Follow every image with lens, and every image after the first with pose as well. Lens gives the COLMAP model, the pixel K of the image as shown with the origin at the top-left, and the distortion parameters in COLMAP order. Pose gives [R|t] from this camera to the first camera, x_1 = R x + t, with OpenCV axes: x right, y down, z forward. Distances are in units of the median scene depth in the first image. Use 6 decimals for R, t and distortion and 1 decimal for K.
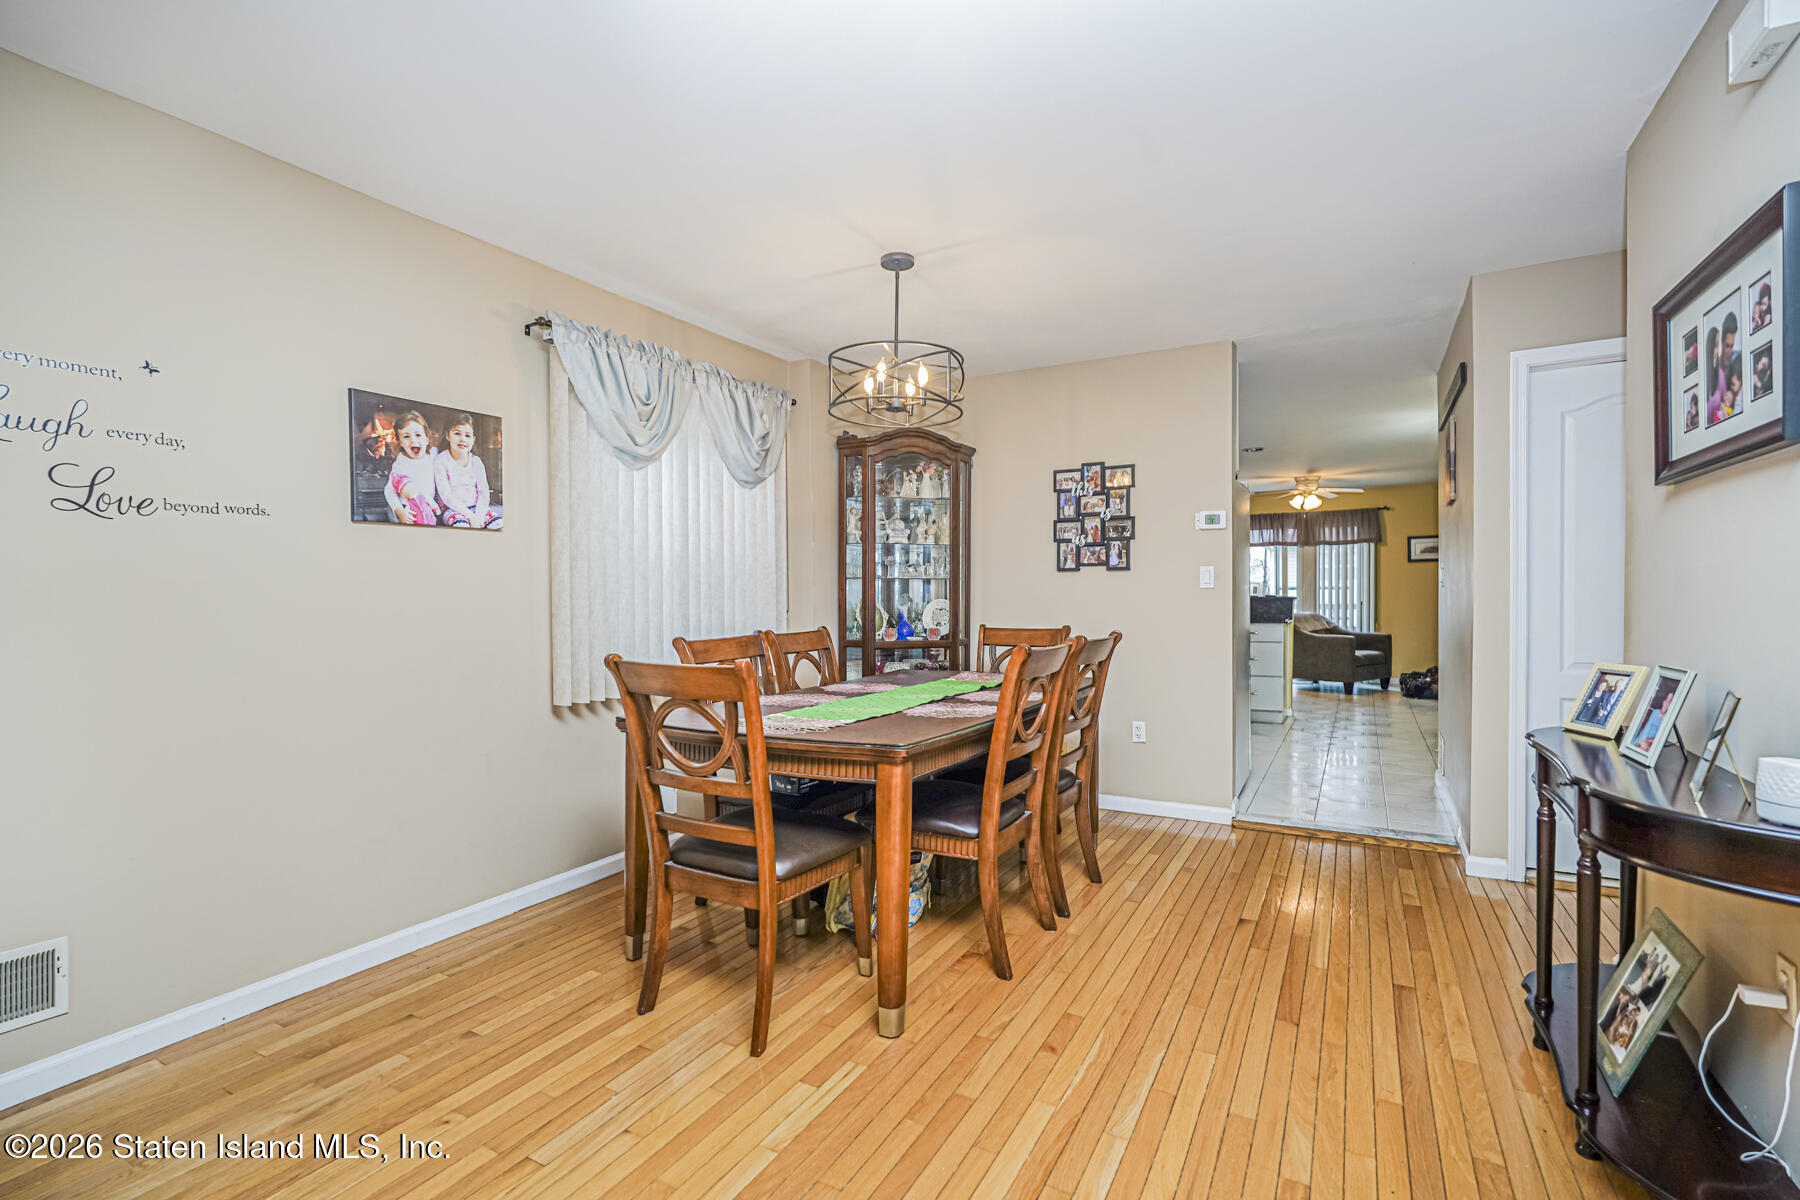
lens RADIAL K [[818.5, 0, 892.9], [0, 818.5, 605.6], [0, 0, 1]] dist [-0.016685, 0.009797]
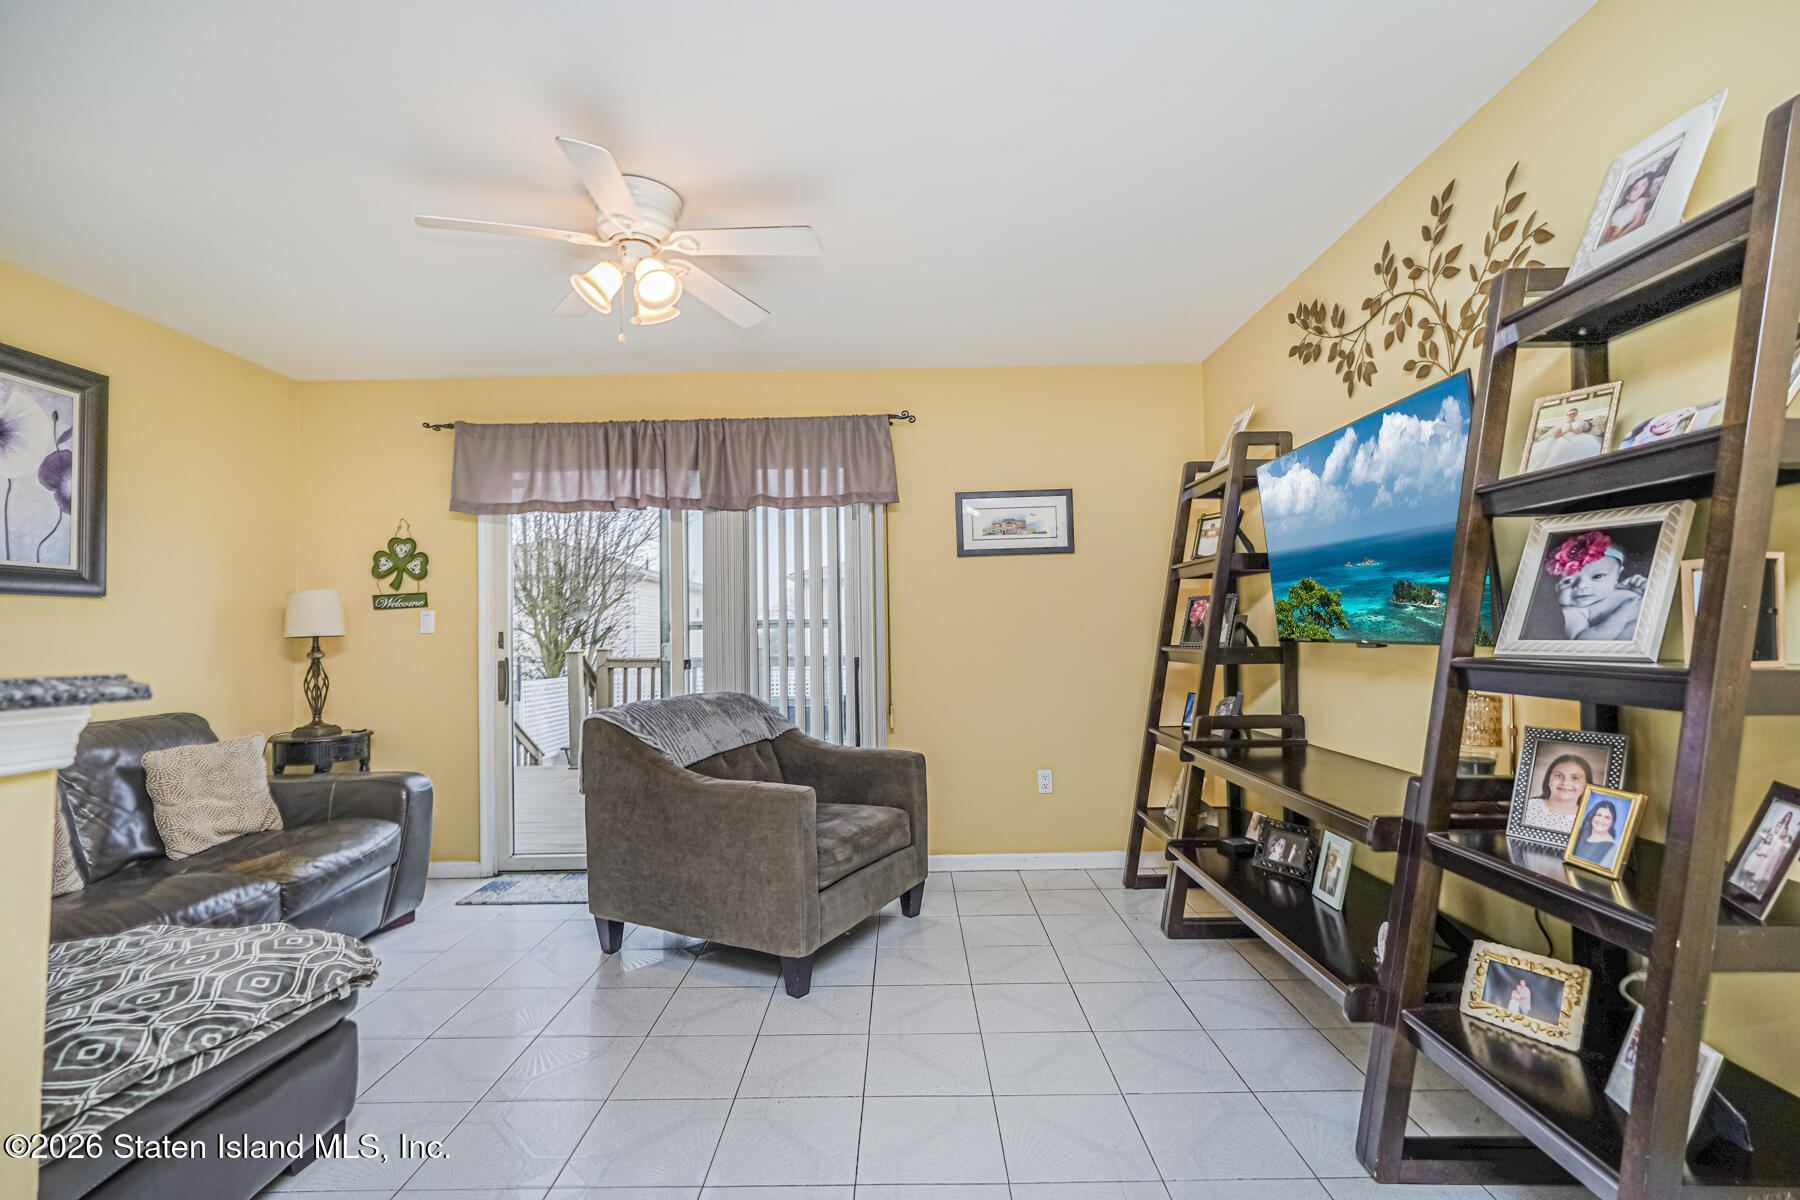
lens RADIAL K [[818.5, 0, 896.4], [0, 818.5, 605.8], [0, 0, 1]] dist [-0.016685, 0.009797]
pose [[0.872467, 0.011762, 0.488531, 0.898871], [0.017127, 0.998360, -0.054624, -0.017842], [-0.488372, 0.056025, 0.870835, 1.457955]]
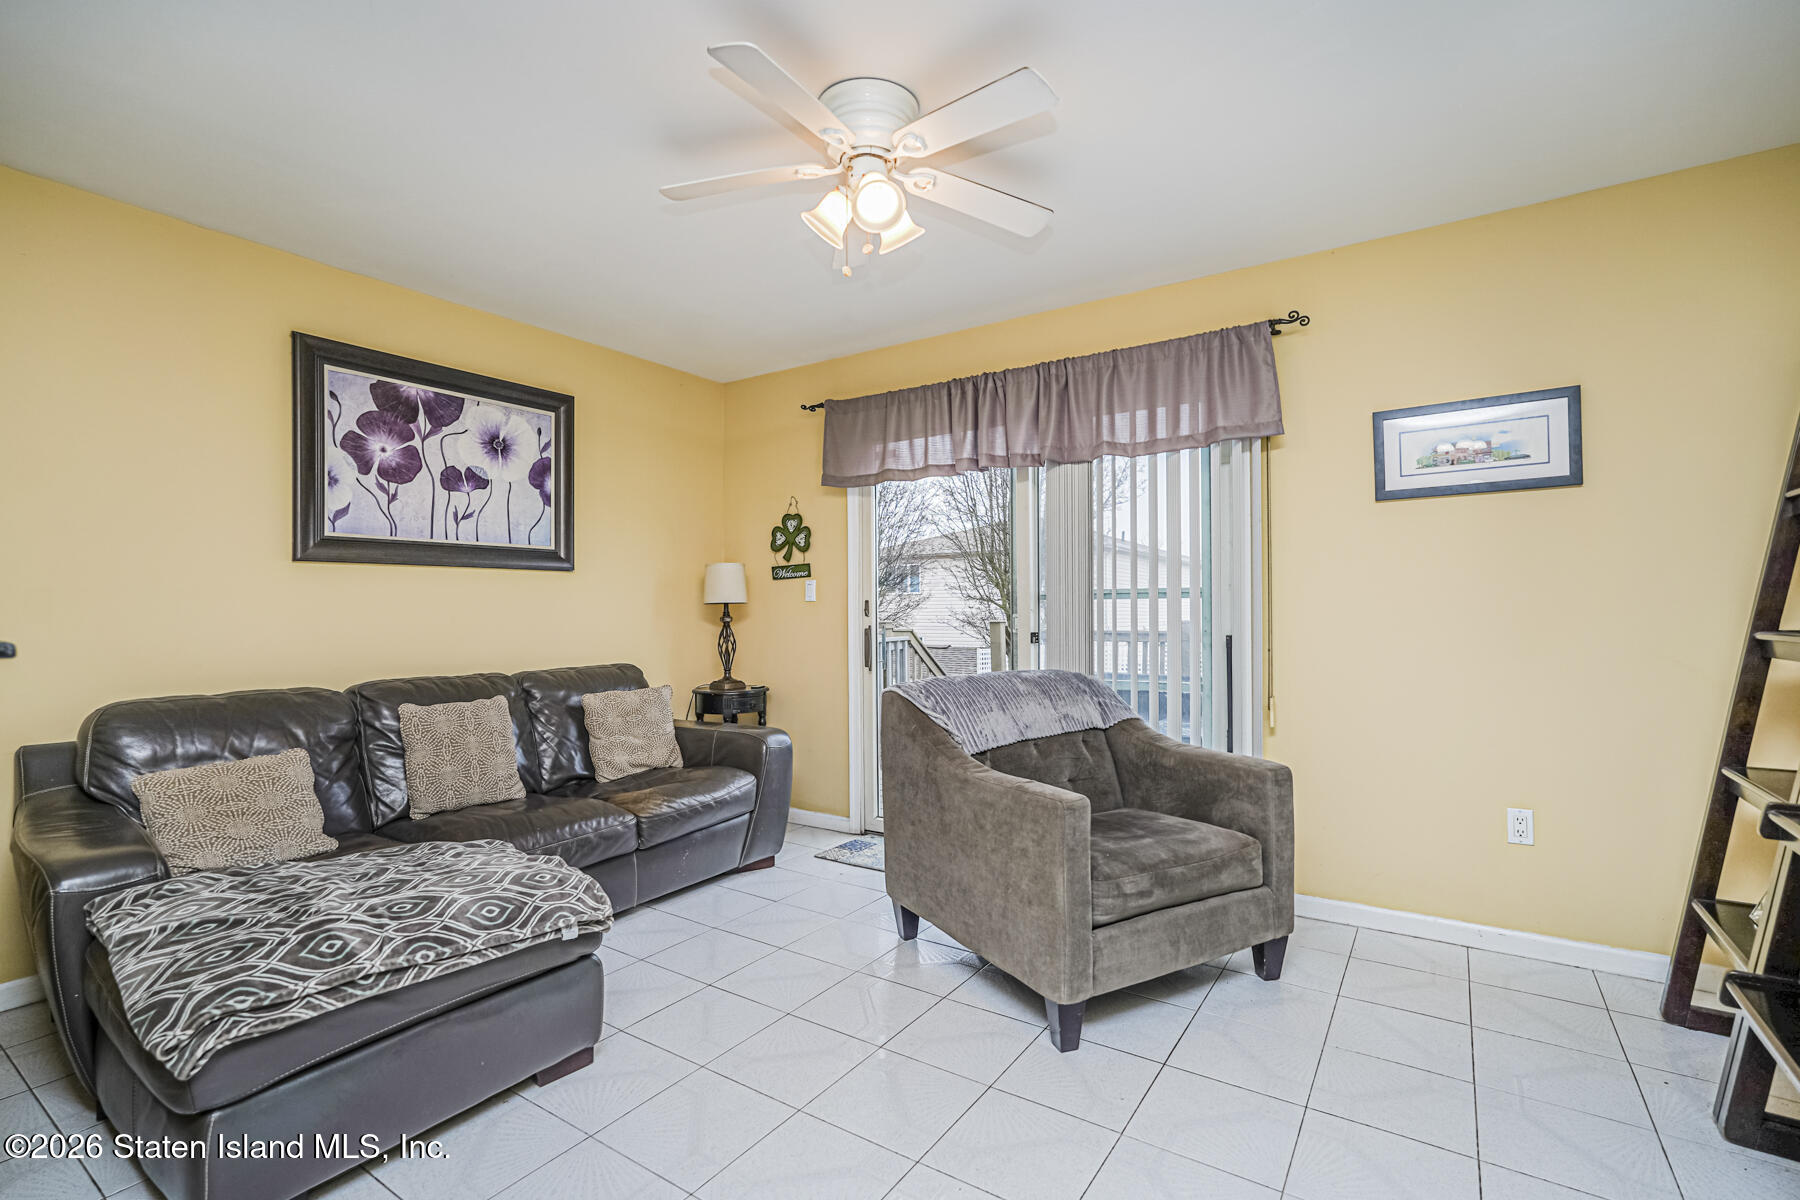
lens RADIAL K [[818.5, 0, 900.7], [0, 818.5, 605.0], [0, 0, 1]] dist [-0.016685, 0.009797]
pose [[0.997443, 0.004167, -0.071340, 1.058439], [-0.005876, 0.999700, -0.023775, -0.018552], [0.071220, 0.024133, 0.997169, 1.527716]]
